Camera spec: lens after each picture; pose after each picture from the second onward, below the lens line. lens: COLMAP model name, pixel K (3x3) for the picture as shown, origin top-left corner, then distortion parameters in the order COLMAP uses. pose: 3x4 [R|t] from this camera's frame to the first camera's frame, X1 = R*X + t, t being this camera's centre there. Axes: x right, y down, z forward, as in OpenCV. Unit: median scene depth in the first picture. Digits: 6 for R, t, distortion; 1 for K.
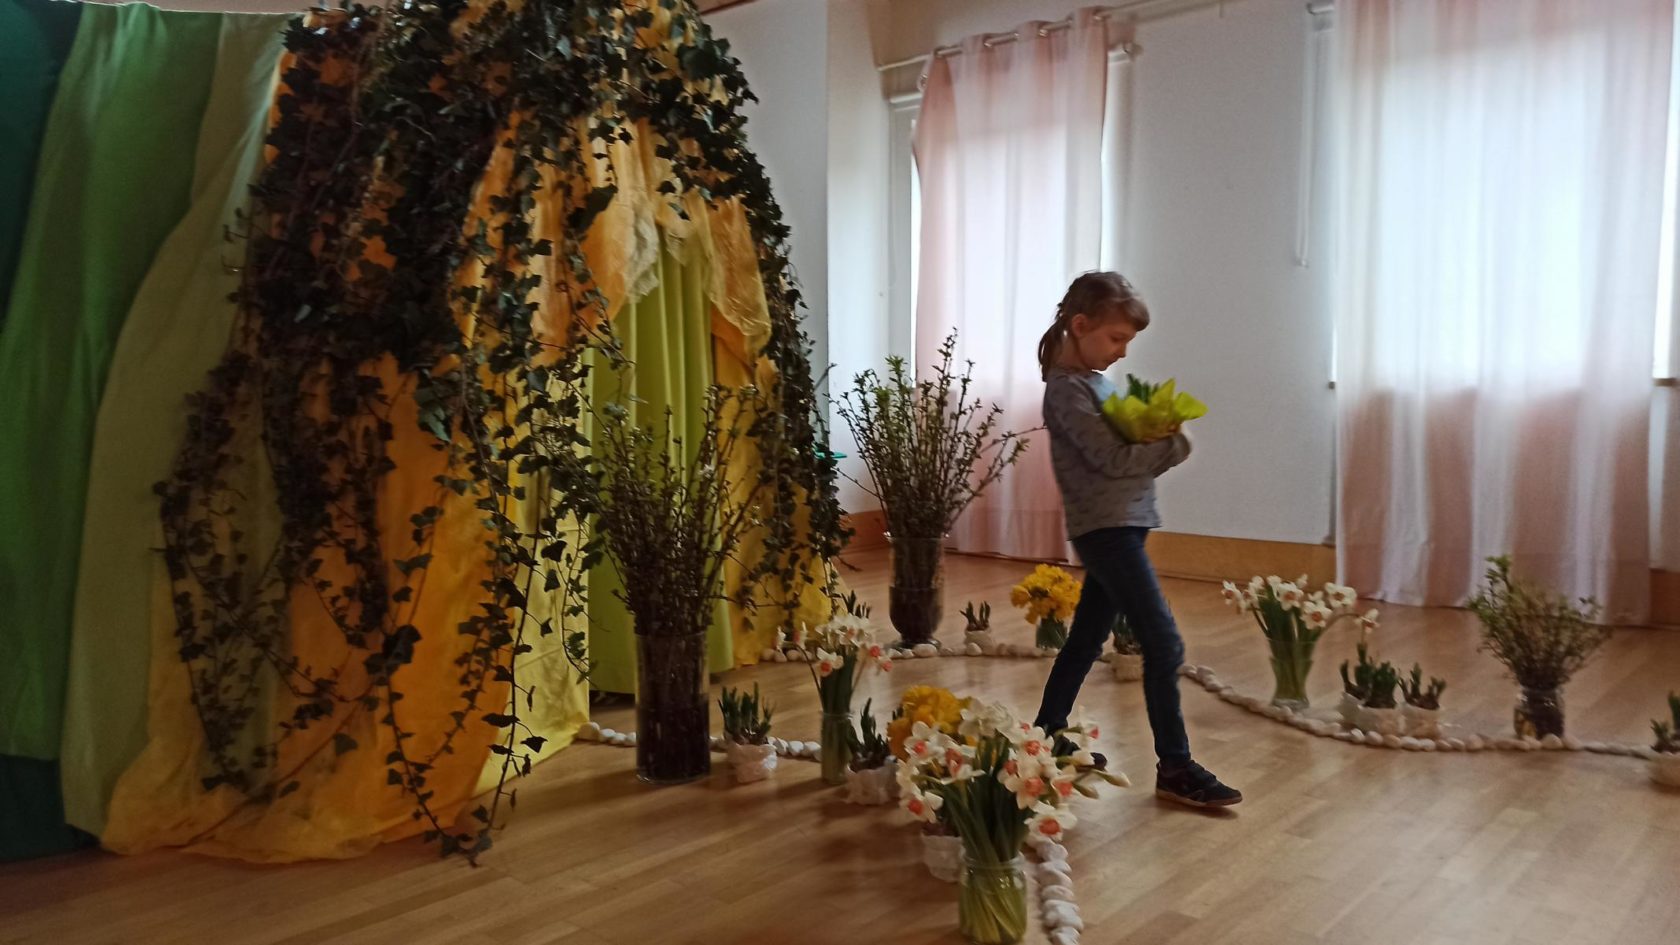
lens RADIAL K [[1249.4, 0, 840.1], [0, 1249.4, 472.5], [0, 0, 1]] dist [0.042181, -0.028668]
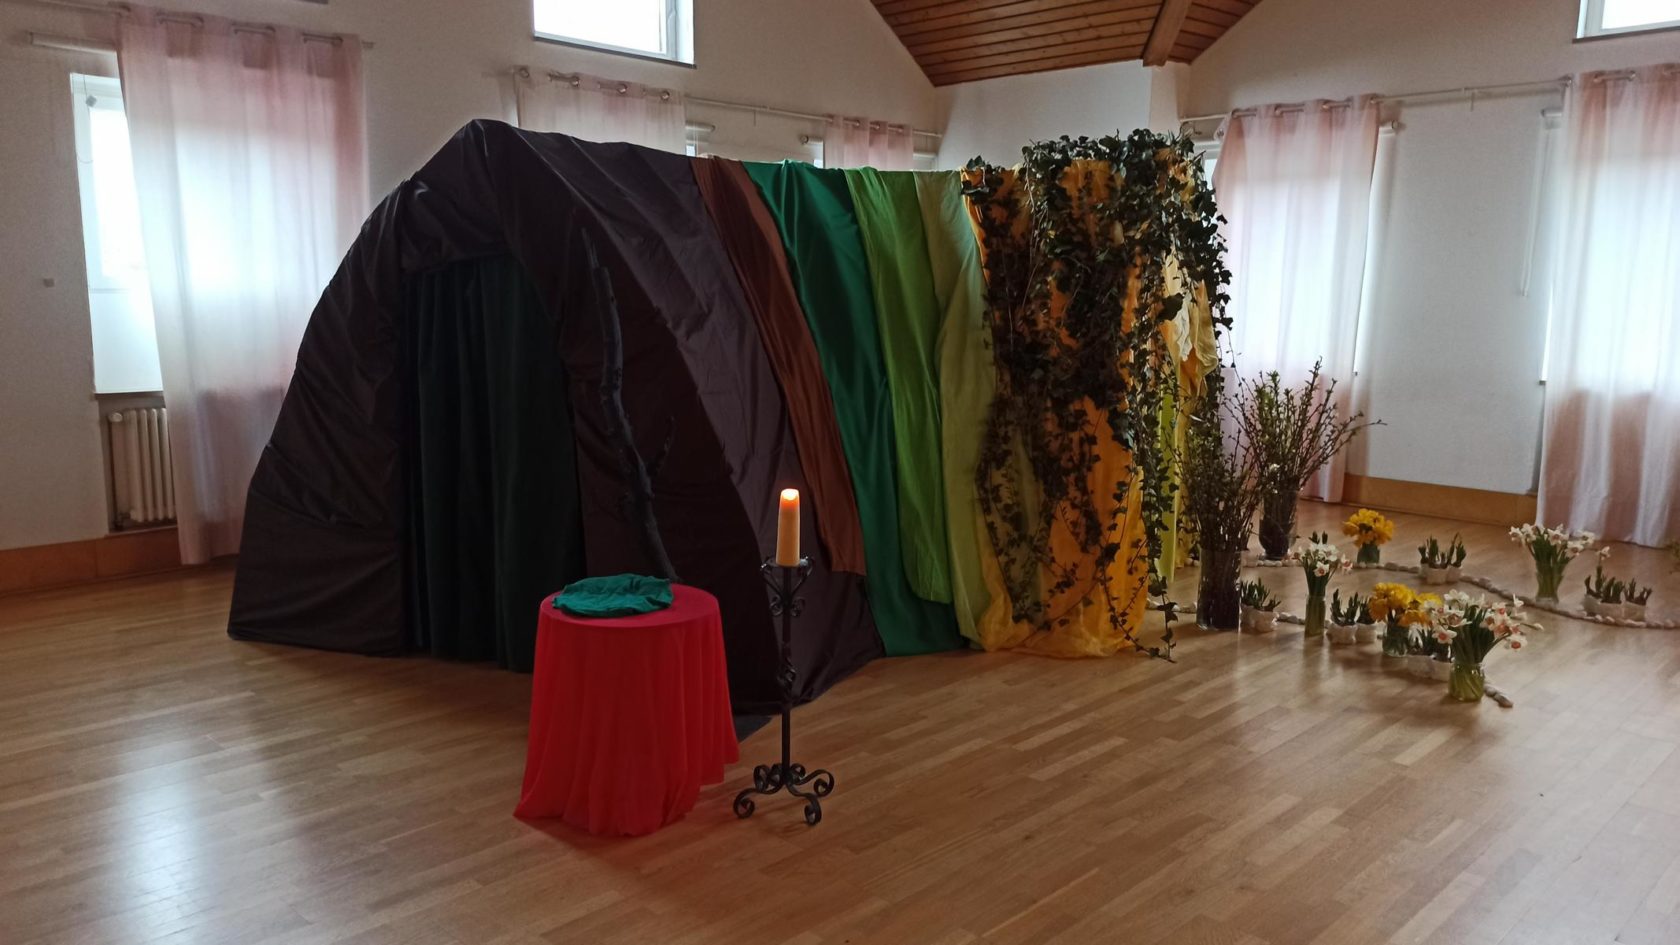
lens RADIAL K [[1249.4, 0, 836.7], [0, 1249.4, 470.7], [0, 0, 1]] dist [0.042181, -0.028668]
pose [[0.998751, 0.027029, -0.042019, -0.592116], [-0.023645, 0.996591, 0.079044, -0.113028], [0.044012, -0.077951, 0.995985, -0.801422]]
